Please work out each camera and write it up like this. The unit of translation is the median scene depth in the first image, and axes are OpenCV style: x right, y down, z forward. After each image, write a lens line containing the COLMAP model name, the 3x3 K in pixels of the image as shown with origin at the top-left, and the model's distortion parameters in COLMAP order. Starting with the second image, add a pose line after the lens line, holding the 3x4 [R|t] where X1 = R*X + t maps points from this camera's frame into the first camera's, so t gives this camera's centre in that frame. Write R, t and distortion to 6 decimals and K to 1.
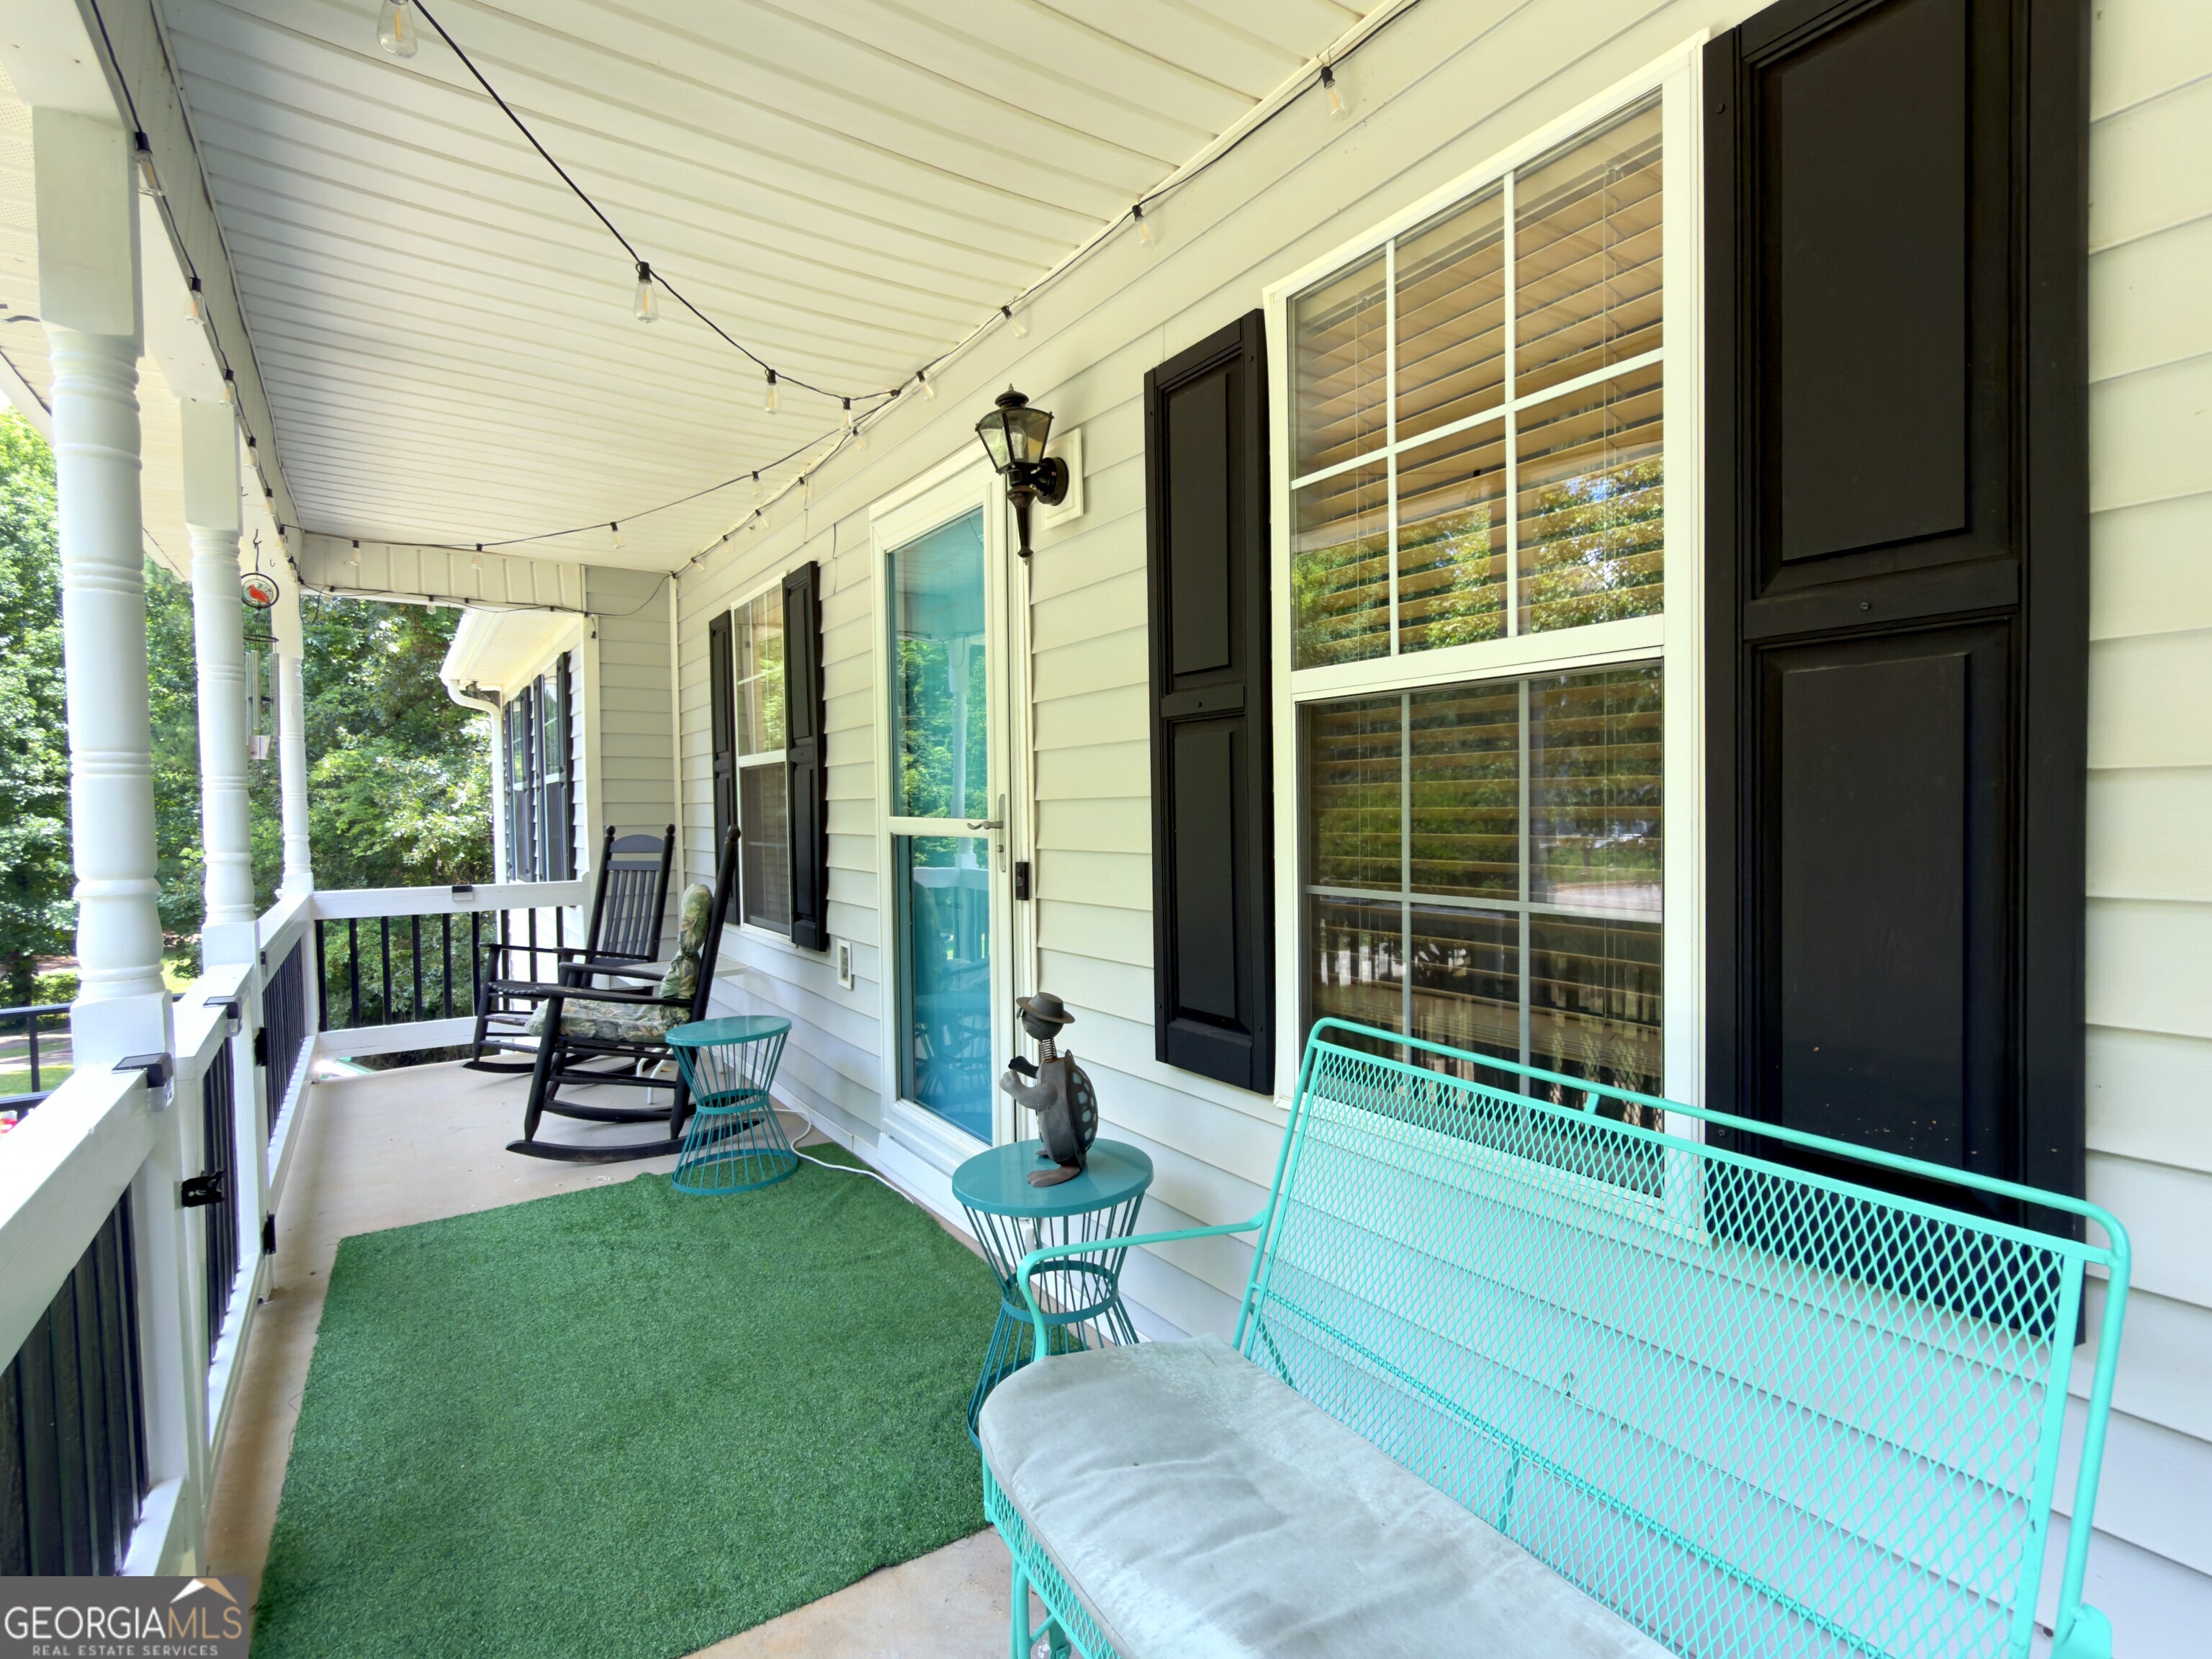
lens RADIAL K [[1081.8, 0, 1128.0], [0, 1081.8, 837.7], [0, 0, 1]] dist [0.002135, 0.000657]
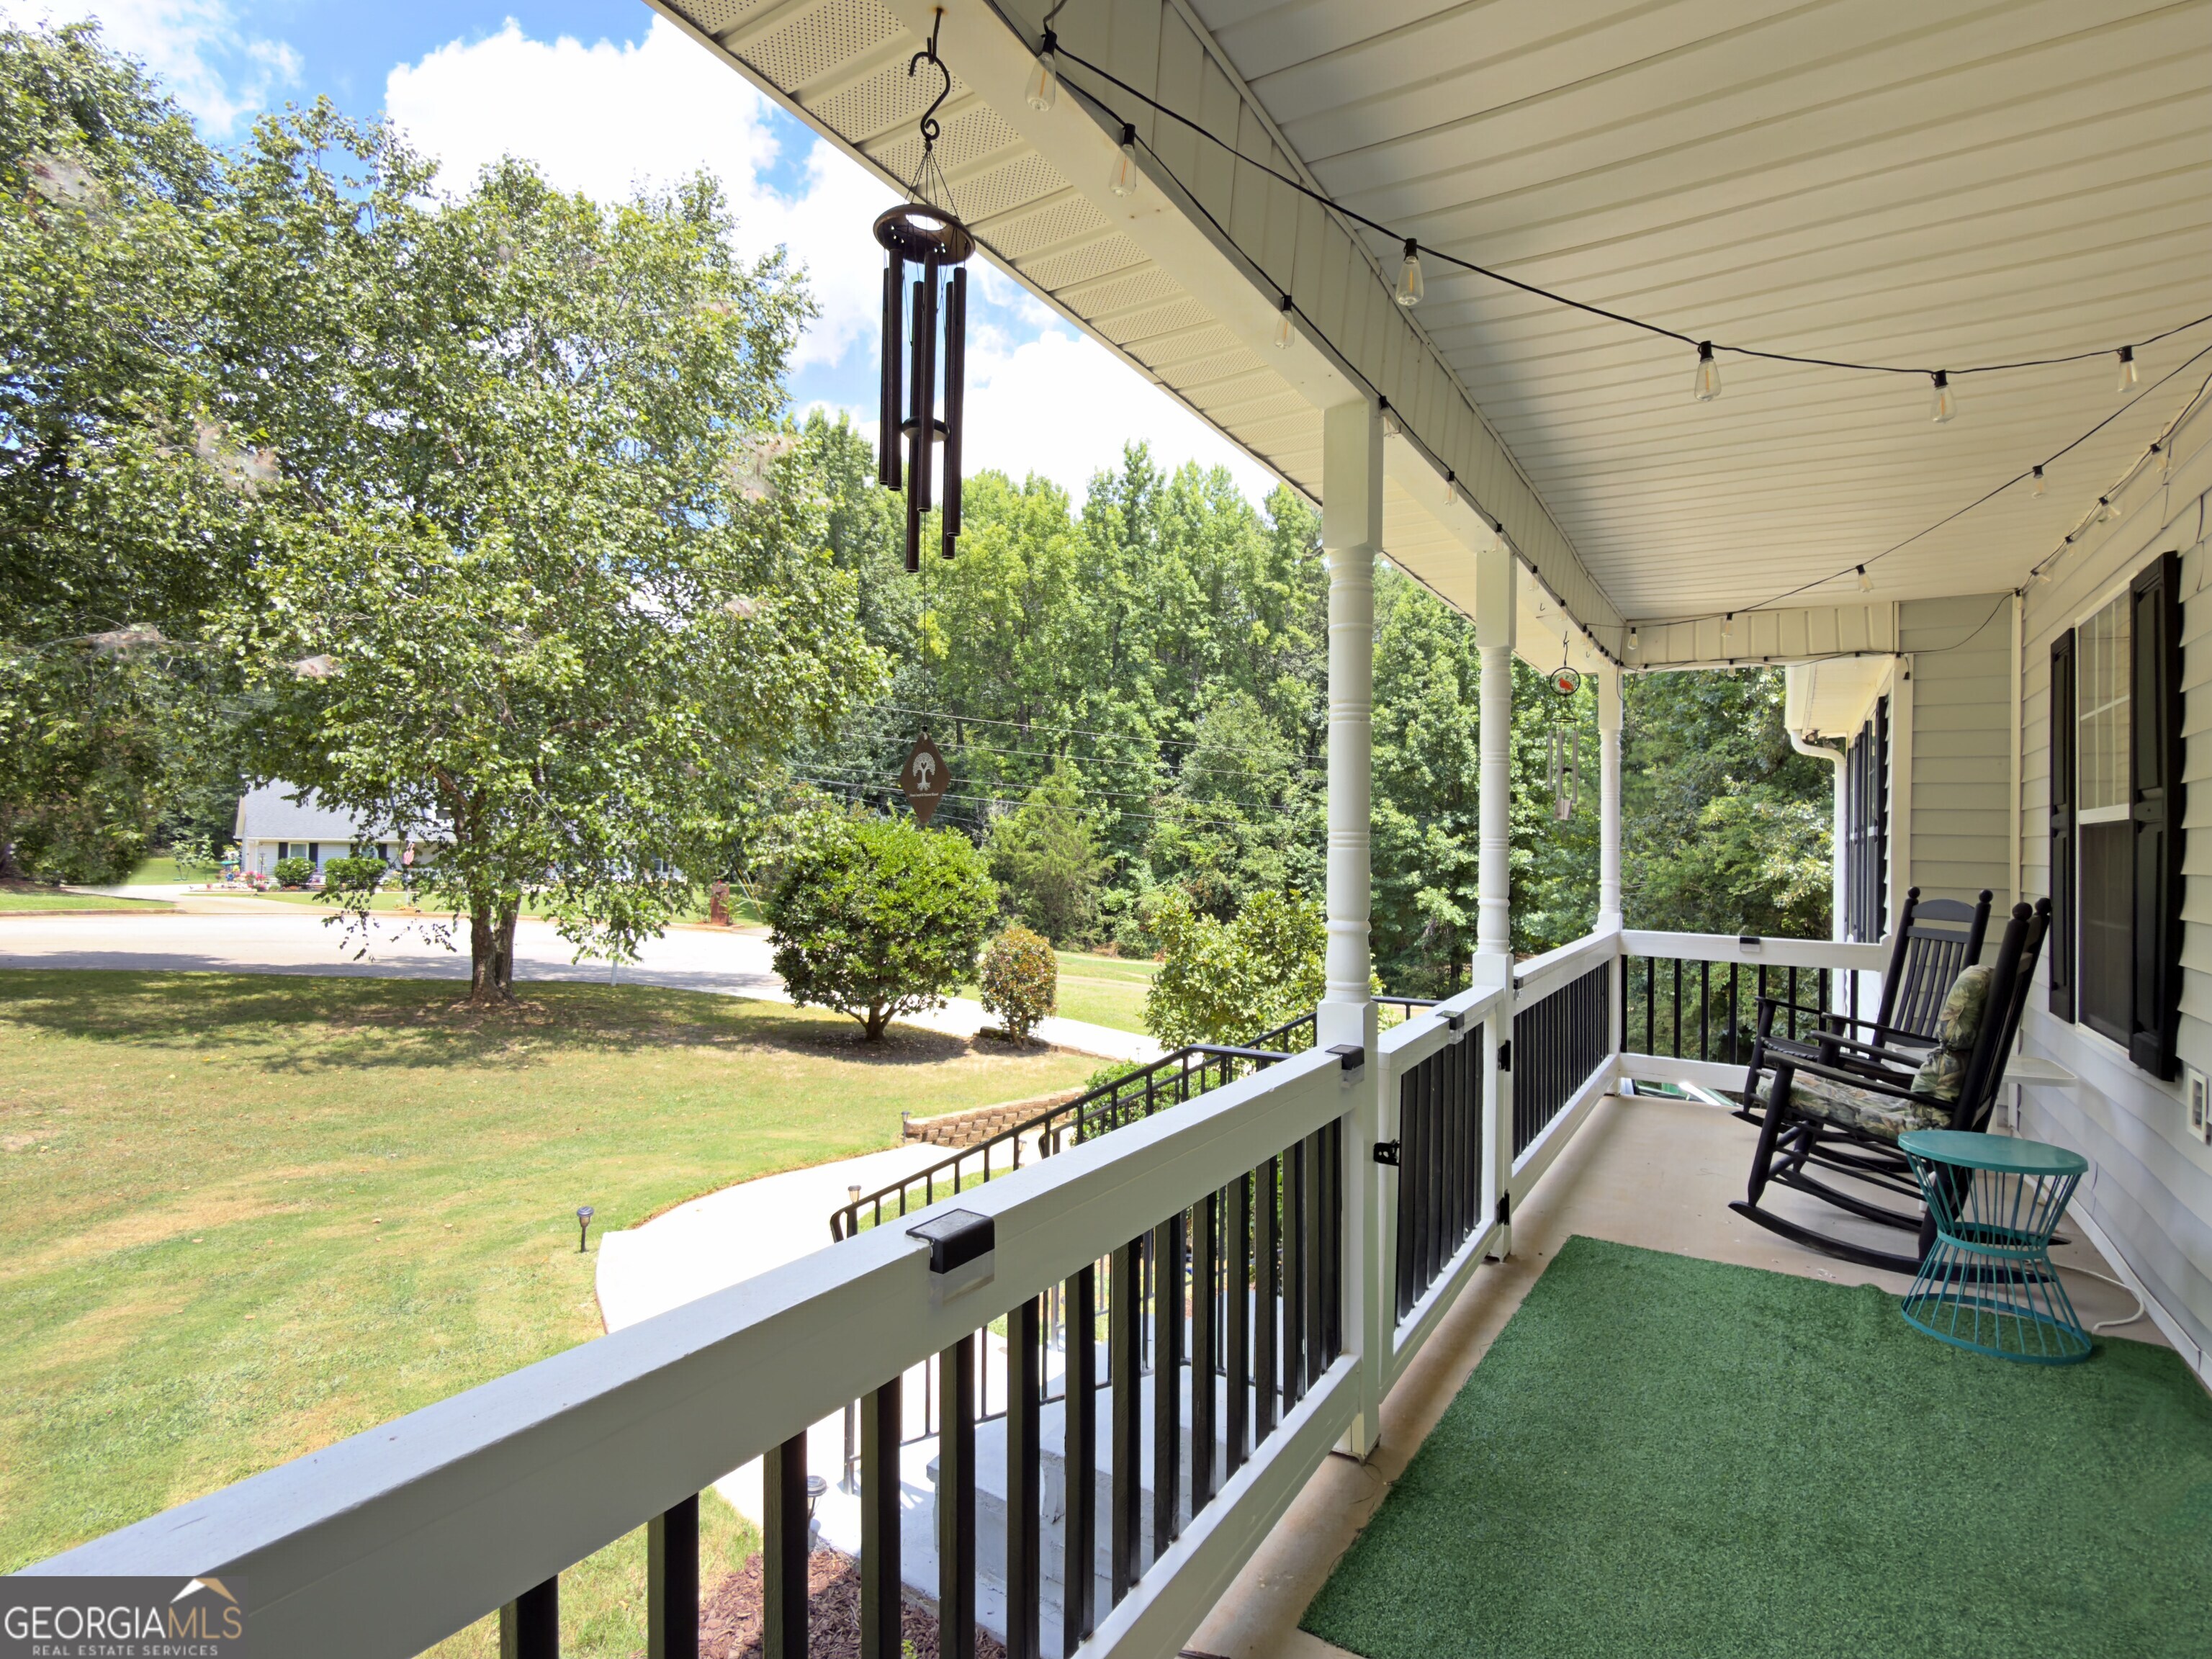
lens RADIAL K [[1081.8, 0, 1128.0], [0, 1081.8, 837.7], [0, 0, 1]] dist [0.002135, 0.000657]
pose [[0.406484, 0.018889, -0.913462, 0.095716], [-0.053335, 0.998572, -0.003085, -0.018535], [0.912100, 0.049974, 0.406911, 0.053493]]
